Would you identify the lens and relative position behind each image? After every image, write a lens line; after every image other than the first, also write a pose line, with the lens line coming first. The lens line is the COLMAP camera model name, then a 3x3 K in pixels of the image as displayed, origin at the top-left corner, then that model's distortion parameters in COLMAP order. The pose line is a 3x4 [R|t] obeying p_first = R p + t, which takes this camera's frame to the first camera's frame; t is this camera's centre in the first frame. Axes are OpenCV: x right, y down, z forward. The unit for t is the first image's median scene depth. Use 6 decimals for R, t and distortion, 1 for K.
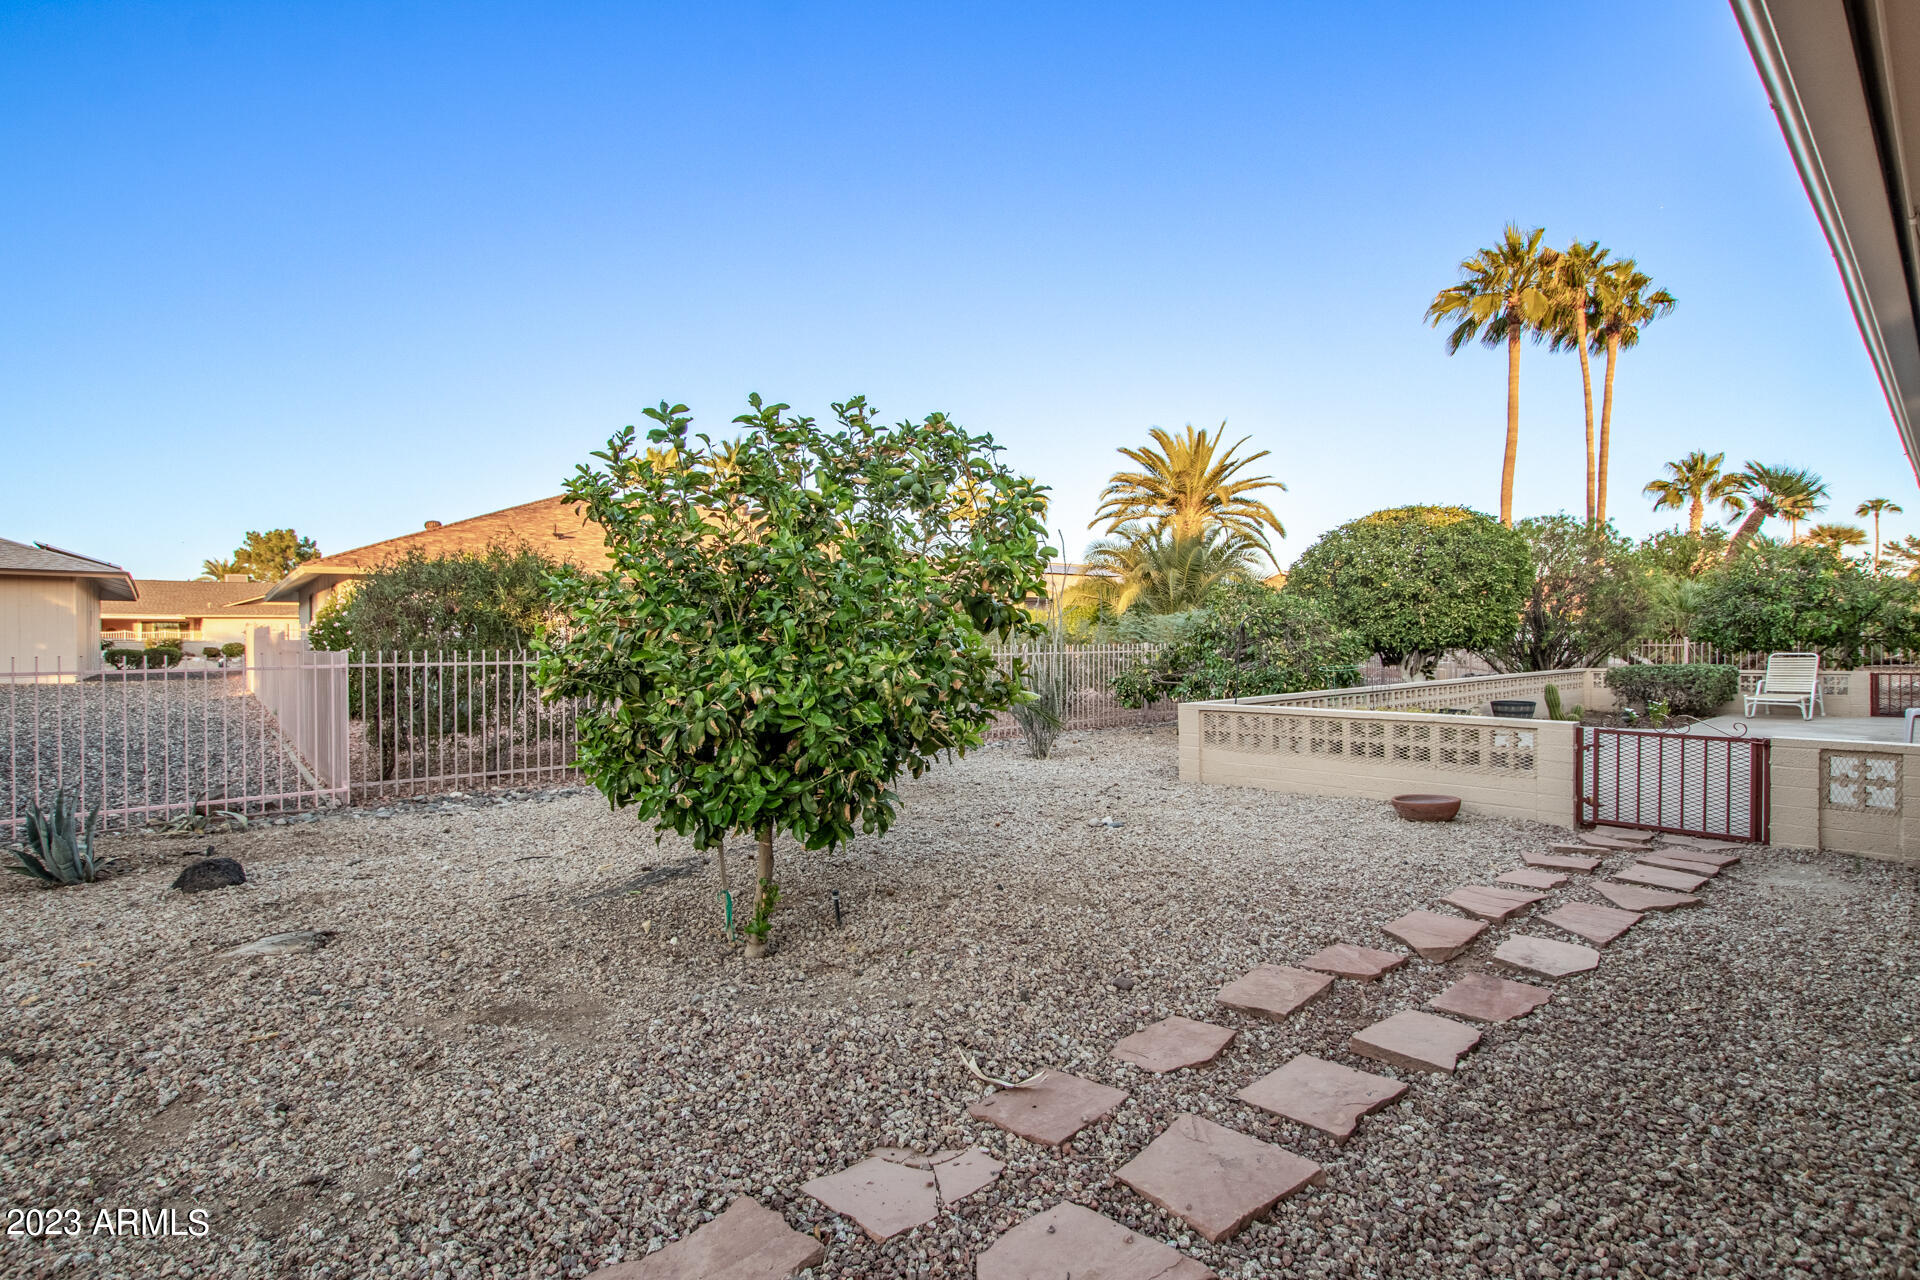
lens RADIAL K [[890.0, 0, 960.0], [0, 890.0, 640.0], [0, 0, 1]] dist [-0.032933, 0.000341]
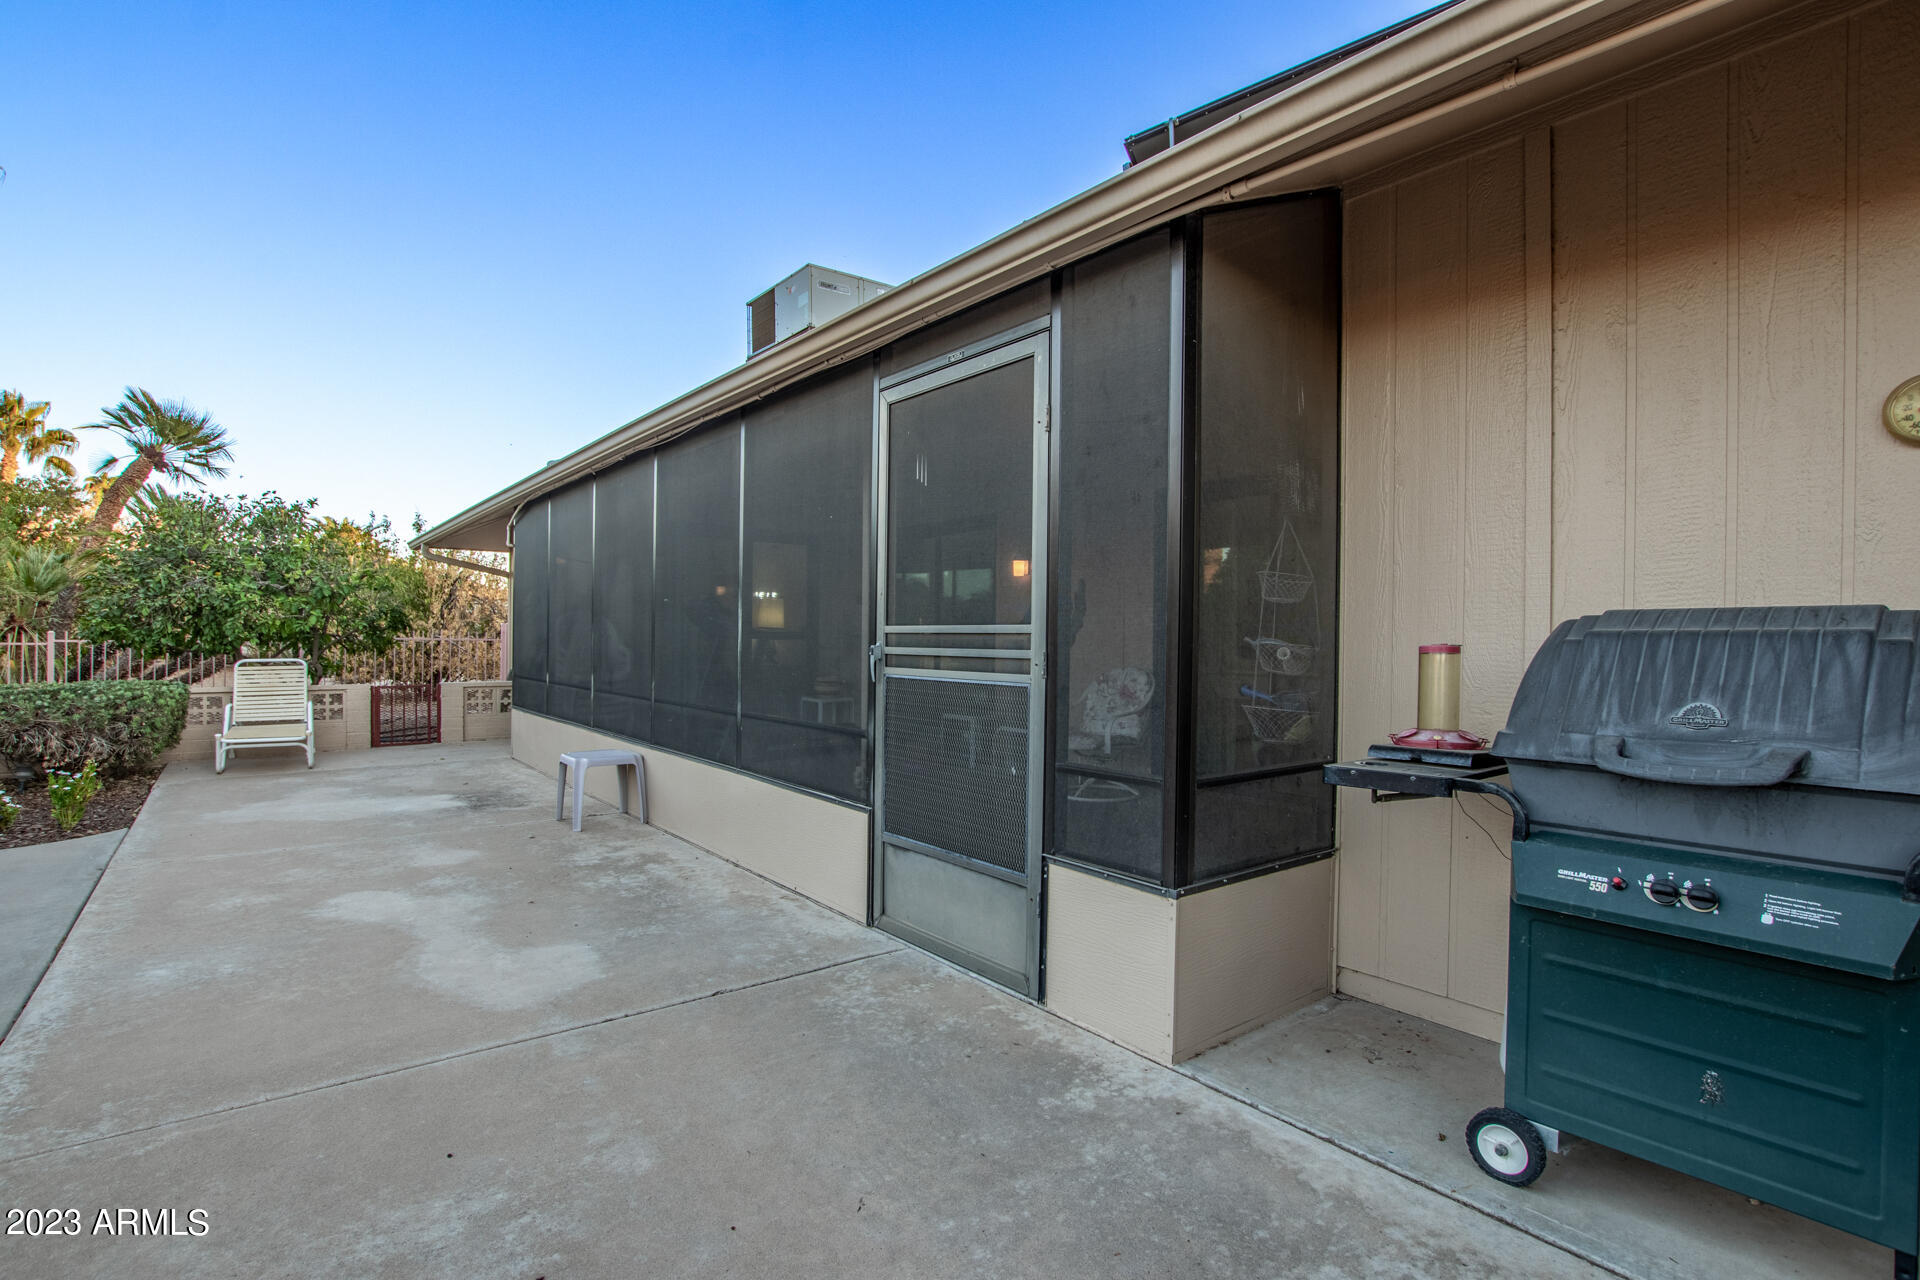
lens RADIAL K [[890.0, 0, 960.0], [0, 890.0, 640.0], [0, 0, 1]] dist [-0.032933, 0.000341]
pose [[0.011797, -0.002699, 0.999927, 0.206890], [-0.005163, 0.999983, 0.002760, -0.002576], [-0.999917, -0.005195, 0.011783, 0.306839]]
